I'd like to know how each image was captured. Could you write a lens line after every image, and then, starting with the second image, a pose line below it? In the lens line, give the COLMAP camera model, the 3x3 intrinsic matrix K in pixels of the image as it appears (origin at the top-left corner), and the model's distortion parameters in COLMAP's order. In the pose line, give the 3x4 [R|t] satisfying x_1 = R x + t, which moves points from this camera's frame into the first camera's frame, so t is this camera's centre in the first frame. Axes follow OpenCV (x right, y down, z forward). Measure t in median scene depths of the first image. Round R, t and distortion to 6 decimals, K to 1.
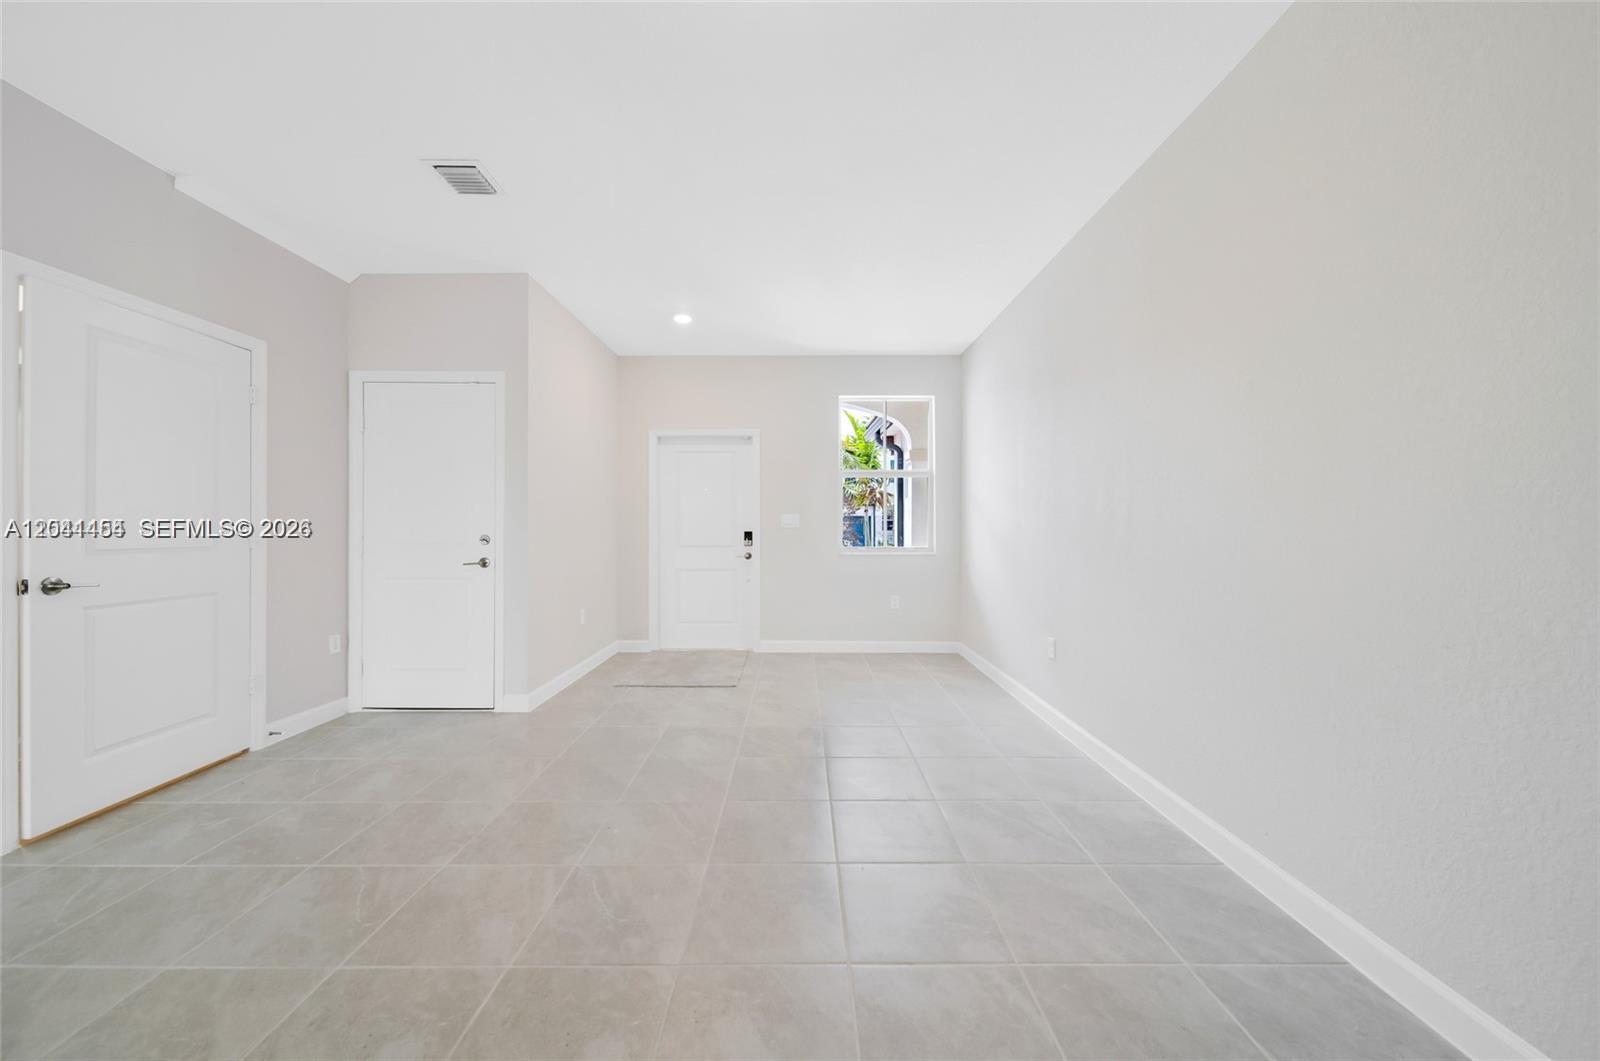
lens RADIAL K [[551.0, 0, 798.8], [0, 551.0, 531.0], [0, 0, 1]] dist [0.002110, -0.001066]
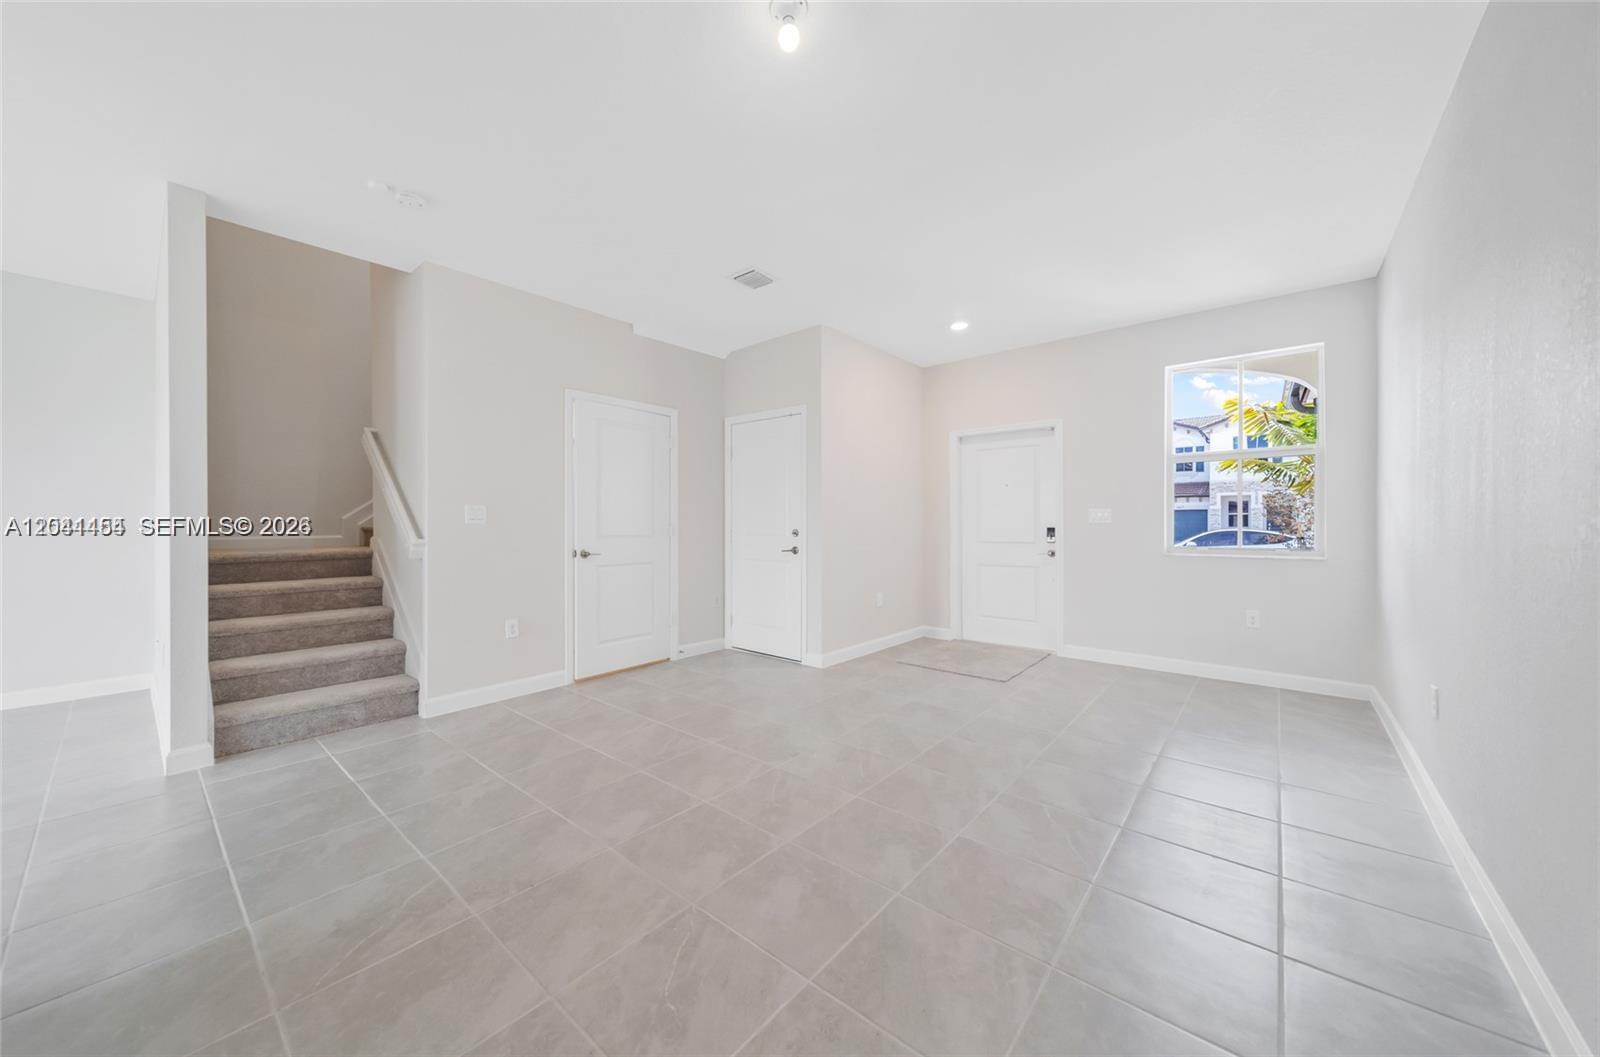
lens RADIAL K [[549.9, 0, 792.2], [0, 549.9, 529.5], [0, 0, 1]] dist [0.003214, -0.000892]
pose [[0.767947, 0.005153, -0.640493, 0.271344], [-0.002031, 0.999982, 0.005610, -0.000091], [0.640510, -0.003008, 0.767944, -0.020281]]
